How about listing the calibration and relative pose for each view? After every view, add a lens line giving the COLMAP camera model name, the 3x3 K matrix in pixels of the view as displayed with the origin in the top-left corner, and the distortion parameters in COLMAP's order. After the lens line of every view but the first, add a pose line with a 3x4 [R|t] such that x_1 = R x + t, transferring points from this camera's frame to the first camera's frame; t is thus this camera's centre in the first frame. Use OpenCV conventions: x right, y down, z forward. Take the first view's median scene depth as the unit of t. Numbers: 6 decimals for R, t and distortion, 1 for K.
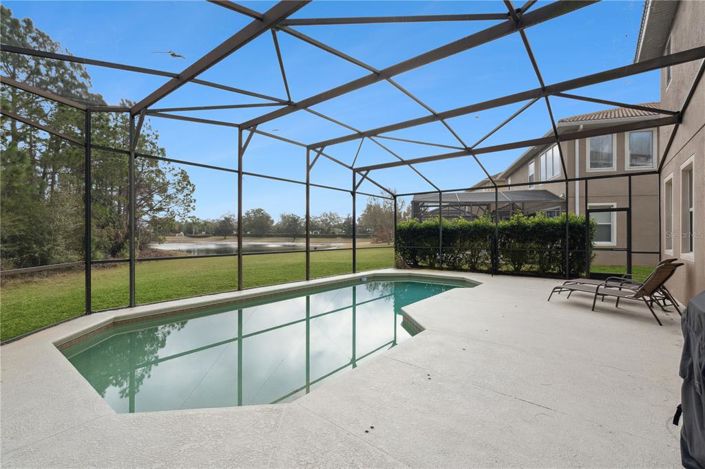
lens RADIAL K [[316.7, 0, 351.5], [0, 316.7, 236.2], [0, 0, 1]] dist [-0.001786, 0.000278]
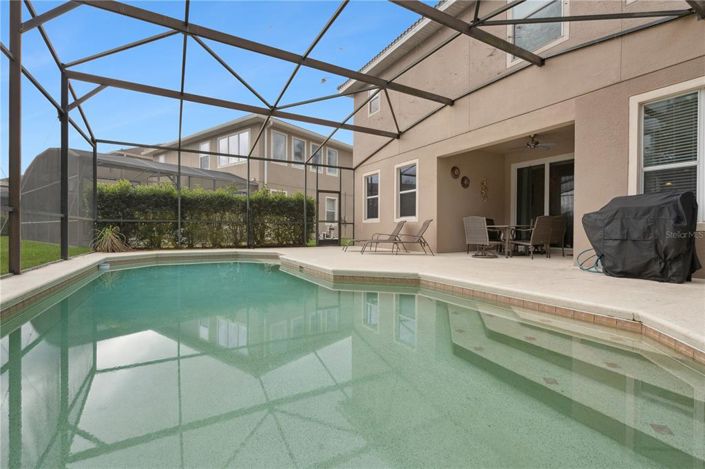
lens RADIAL K [[316.7, 0, 352.1], [0, 316.7, 231.2], [0, 0, 1]] dist [-0.001786, 0.000278]
pose [[0.373756, -0.008504, 0.927488, -0.382702], [-0.005531, 0.999920, 0.011396, 0.067259], [-0.927510, -0.009389, 0.373679, 0.424586]]
